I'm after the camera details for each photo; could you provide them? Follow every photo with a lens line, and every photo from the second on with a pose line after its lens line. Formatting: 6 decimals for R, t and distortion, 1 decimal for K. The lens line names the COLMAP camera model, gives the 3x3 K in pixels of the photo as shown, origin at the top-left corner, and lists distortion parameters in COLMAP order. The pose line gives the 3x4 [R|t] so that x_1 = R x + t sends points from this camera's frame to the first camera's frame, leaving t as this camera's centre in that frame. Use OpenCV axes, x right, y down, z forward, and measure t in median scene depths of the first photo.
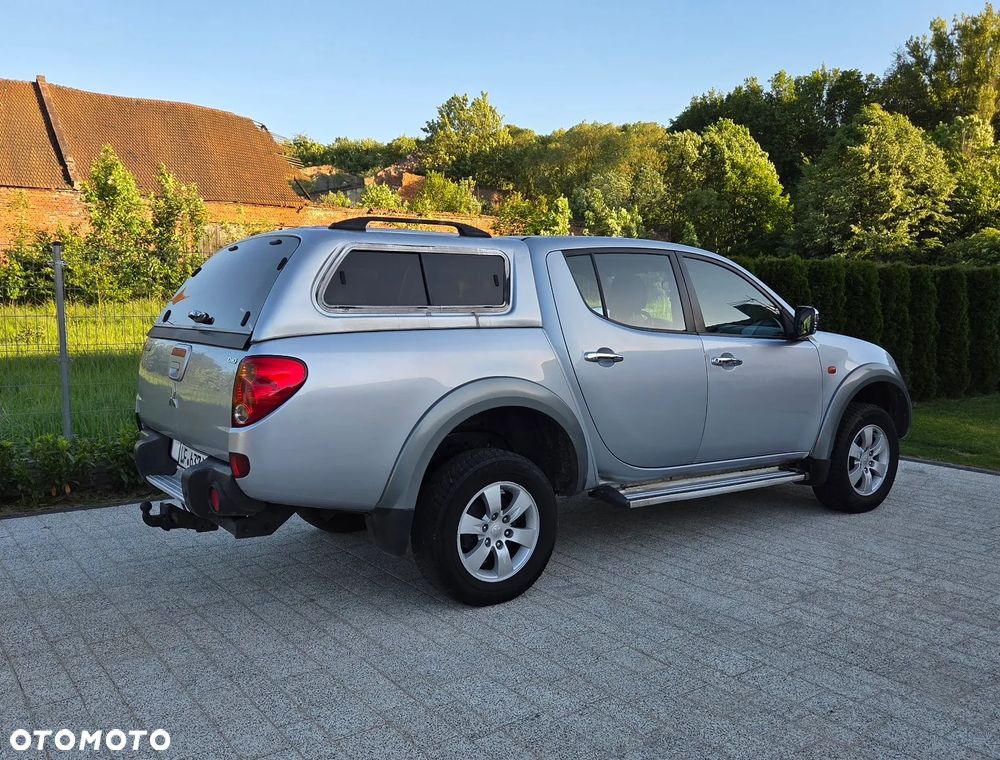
lens RADIAL K [[874.8, 0, 504.3], [0, 874.8, 382.6], [0, 0, 1]] dist [0.045449, 0.007478]
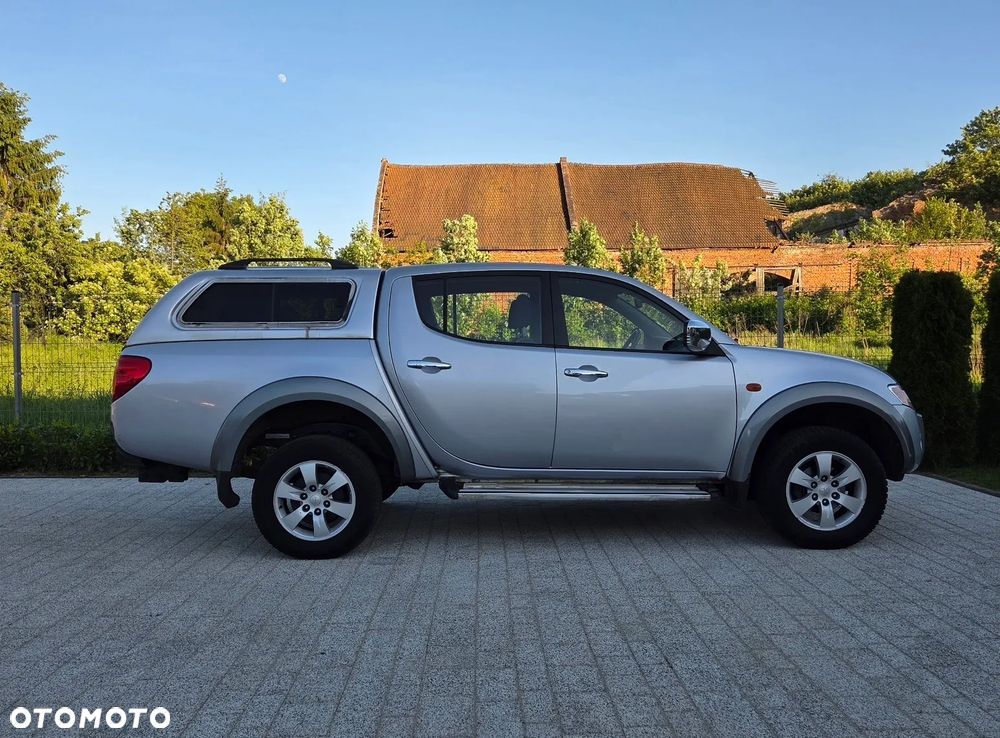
lens RADIAL K [[853.9, 0, 521.7], [0, 853.9, 357.2], [0, 0, 1]] dist [0.065494, 0.010599]
pose [[0.835922, 0.003315, -0.548838, 0.688241], [-0.043473, 0.997240, -0.060190, 0.019548], [0.547124, 0.074174, 0.833759, 0.090642]]
